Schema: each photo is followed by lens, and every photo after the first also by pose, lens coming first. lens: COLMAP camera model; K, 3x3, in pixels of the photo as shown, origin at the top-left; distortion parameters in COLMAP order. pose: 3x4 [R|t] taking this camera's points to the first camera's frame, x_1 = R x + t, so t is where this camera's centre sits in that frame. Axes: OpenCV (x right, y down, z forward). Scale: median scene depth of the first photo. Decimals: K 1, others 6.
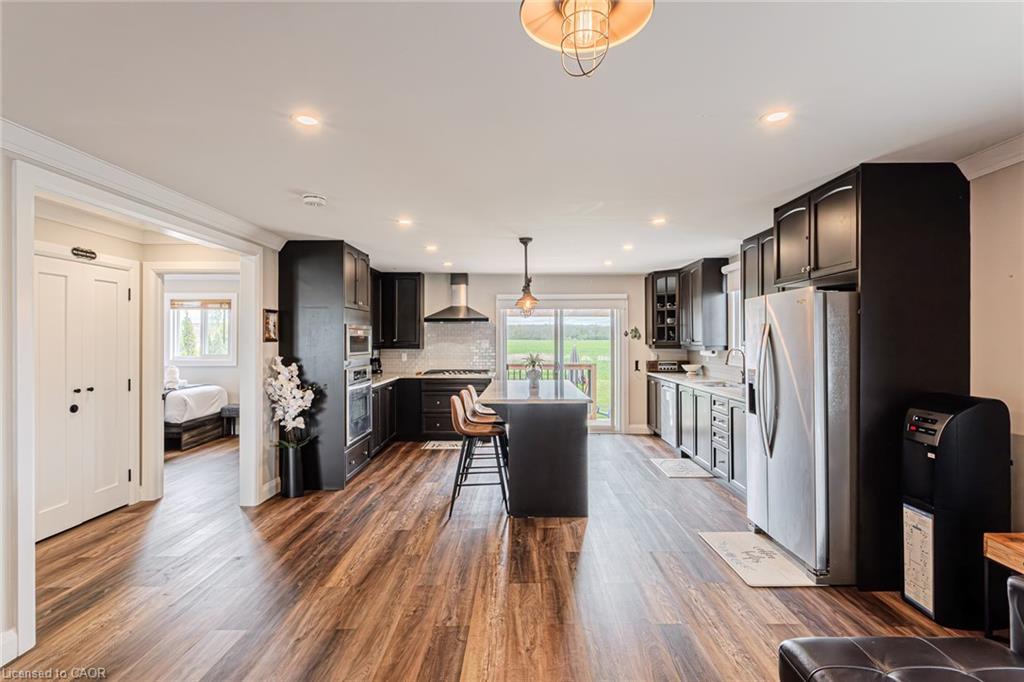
lens RADIAL K [[483.6, 0, 521.3], [0, 483.6, 336.0], [0, 0, 1]] dist [0.001405, 0.000382]
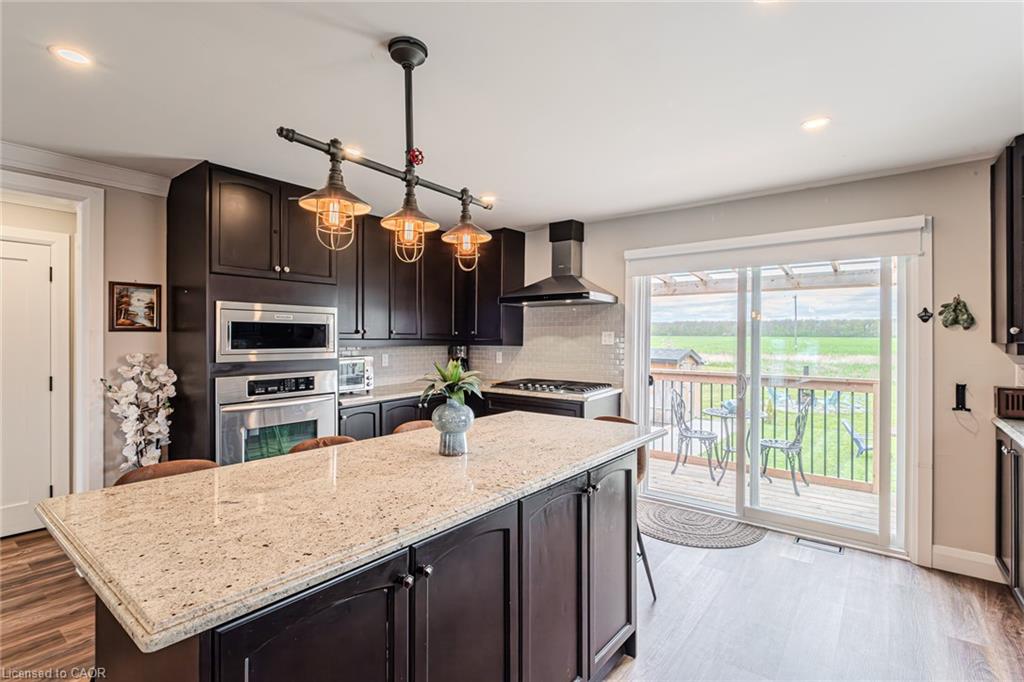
lens RADIAL K [[483.6, 0, 512.9], [0, 483.6, 335.3], [0, 0, 1]] dist [0.001405, 0.000382]
pose [[0.798342, 0.000641, -0.602204, 0.242302], [0.000953, 0.999997, 0.002329, 0.013532], [0.602204, -0.002434, 0.798339, 0.616347]]
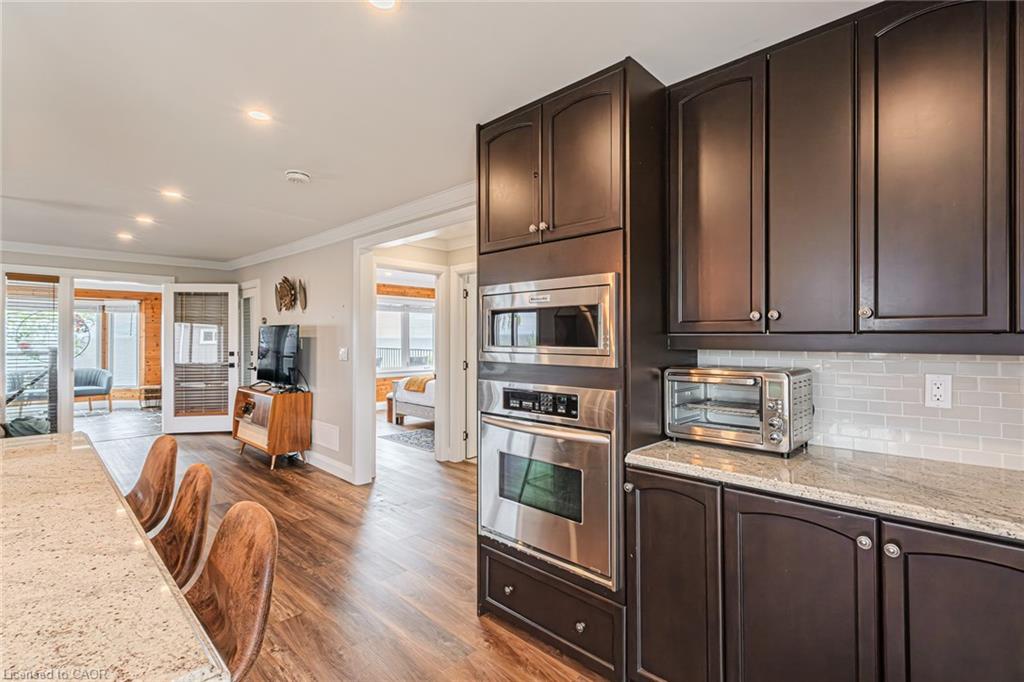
lens RADIAL K [[483.6, 0, 523.0], [0, 483.6, 333.1], [0, 0, 1]] dist [0.001405, 0.000382]
pose [[-0.676579, -0.013052, -0.736254, -0.034520], [-0.004098, 0.999894, -0.013959, 0.025769], [0.736358, -0.006427, -0.676561, 1.158121]]
